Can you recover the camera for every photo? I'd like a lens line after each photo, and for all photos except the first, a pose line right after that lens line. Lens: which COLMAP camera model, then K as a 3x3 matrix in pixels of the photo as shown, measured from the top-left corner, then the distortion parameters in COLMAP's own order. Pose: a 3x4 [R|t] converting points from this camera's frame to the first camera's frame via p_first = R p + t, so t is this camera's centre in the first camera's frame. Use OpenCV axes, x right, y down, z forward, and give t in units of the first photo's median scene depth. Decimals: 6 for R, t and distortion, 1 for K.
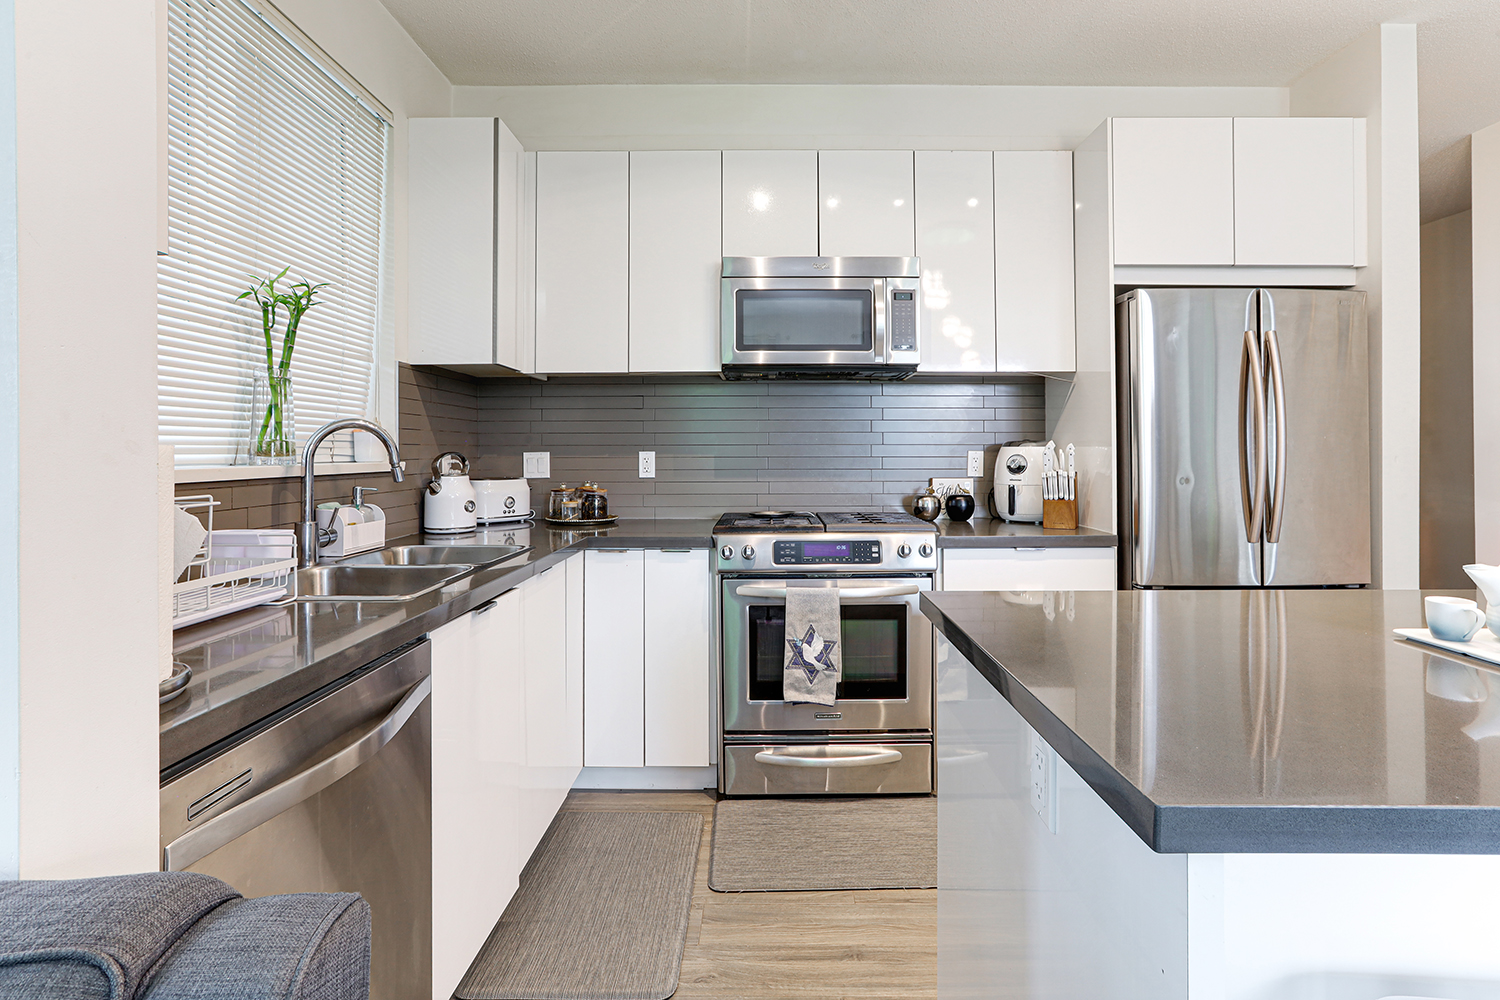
lens RADIAL K [[696.7, 0, 779.5], [0, 696.7, 434.6], [0, 0, 1]] dist [-0.030629, 0.017571]
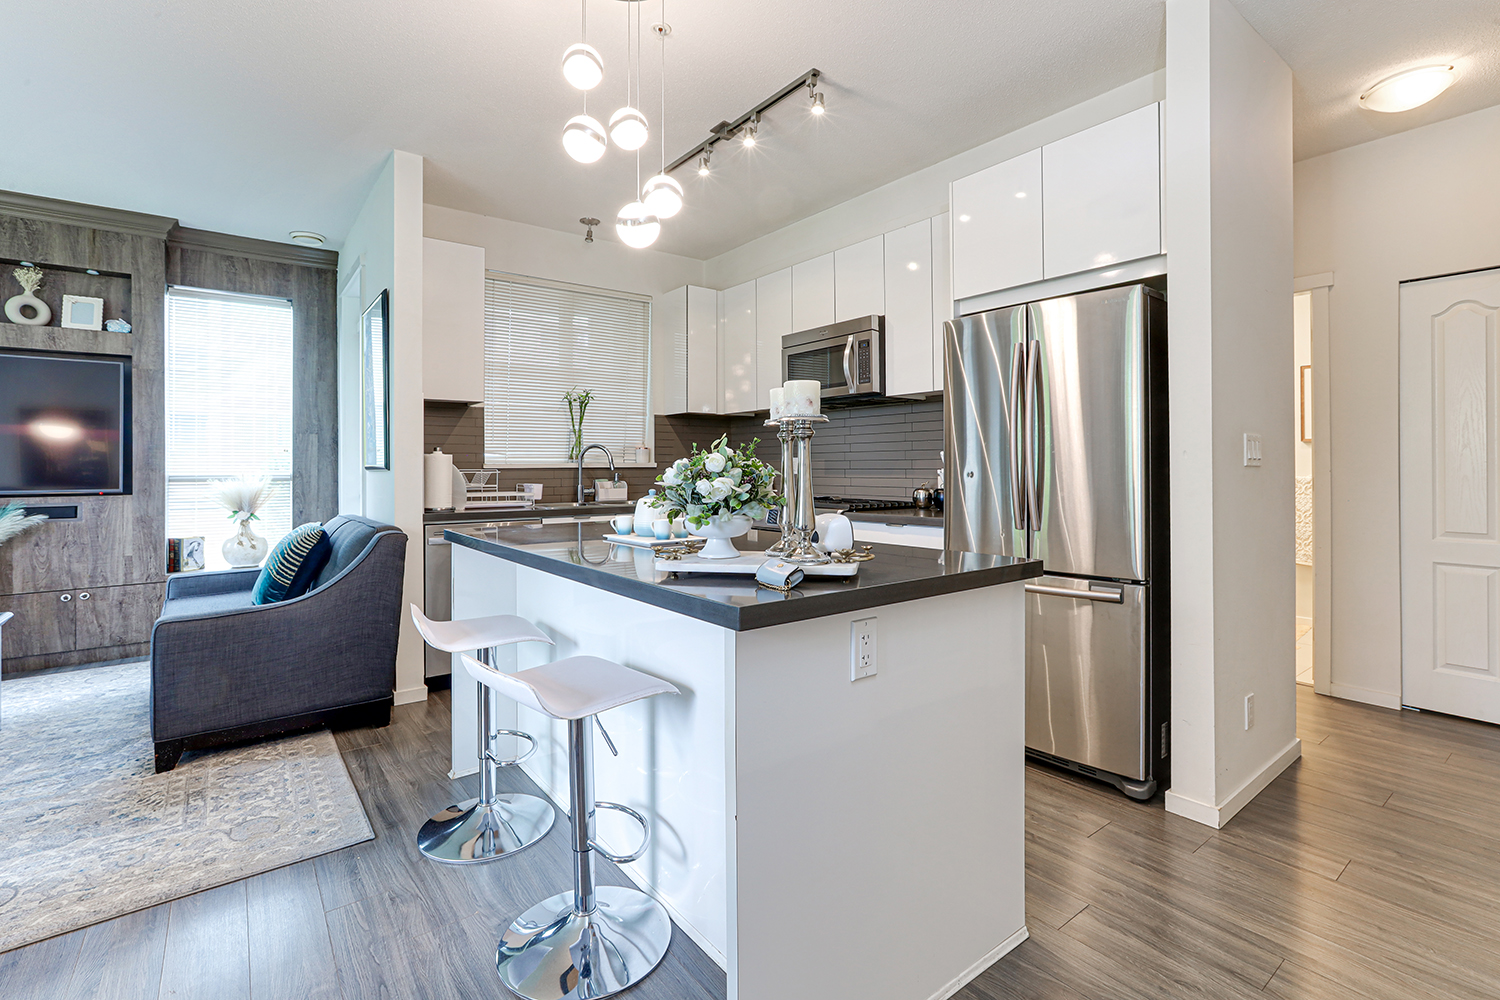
lens RADIAL K [[696.7, 0, 749.9], [0, 696.7, 456.1], [0, 0, 1]] dist [-0.030629, 0.017571]
pose [[0.601053, -0.014870, -0.799071, 1.294073], [0.021534, 0.999765, -0.002408, 0.029349], [0.798919, -0.015760, 0.601232, -0.032257]]
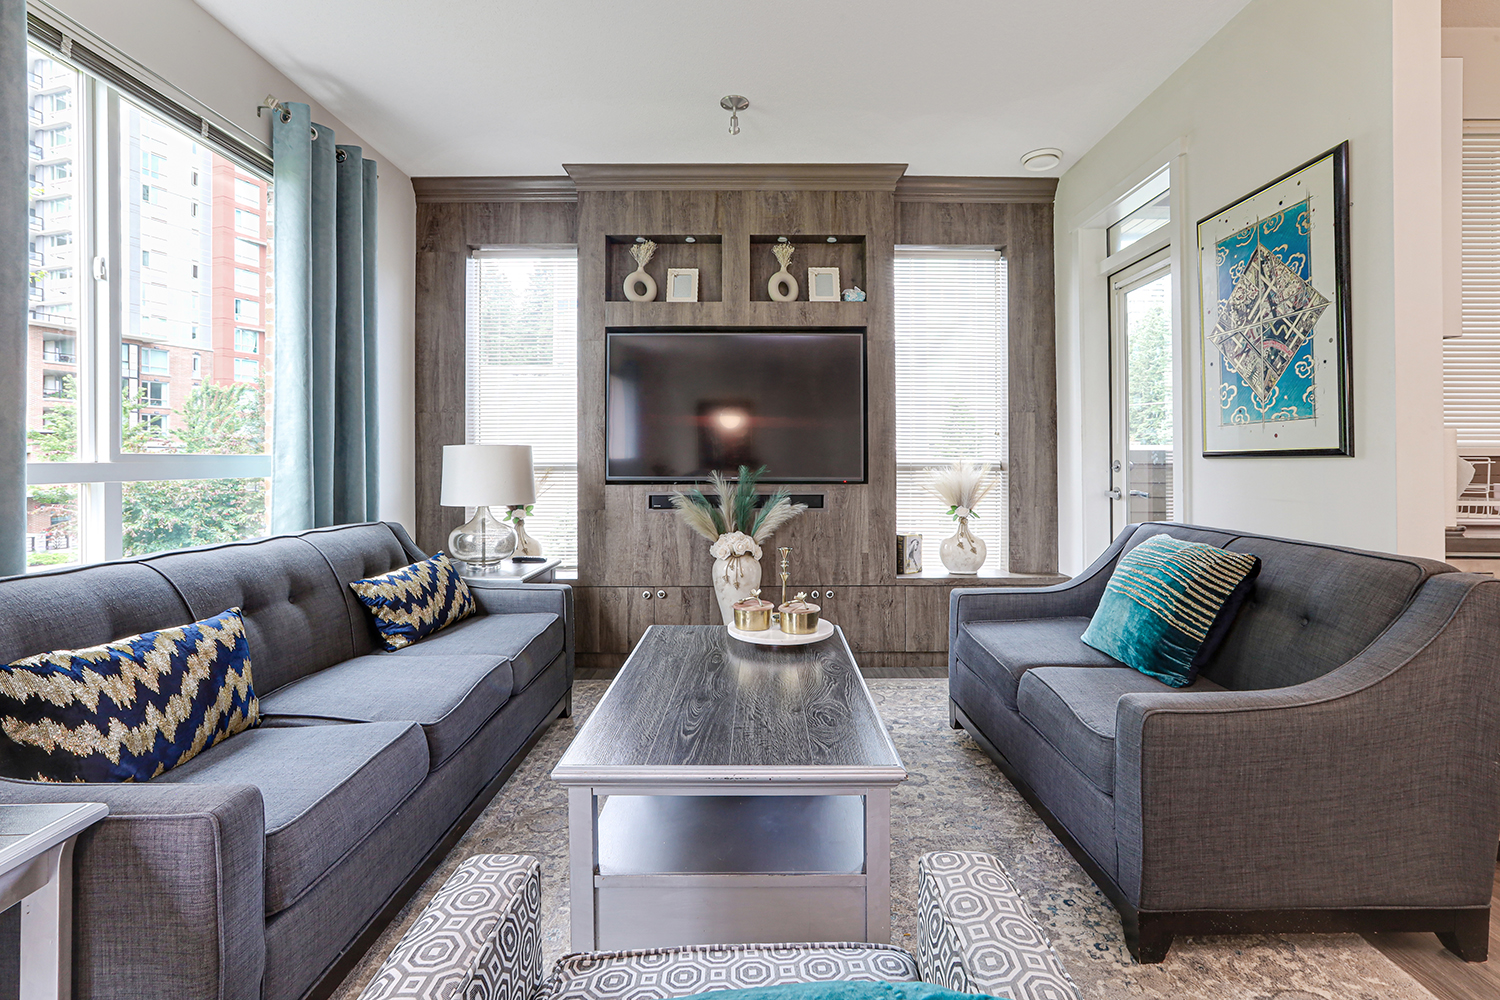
lens RADIAL K [[696.7, 0, 763.2], [0, 696.7, 454.4], [0, 0, 1]] dist [-0.030629, 0.017571]
pose [[-0.001653, -0.007721, -0.999969, 0.498746], [0.020007, 0.999770, -0.007753, 0.030131], [0.999798, -0.020020, -0.001499, -0.479166]]
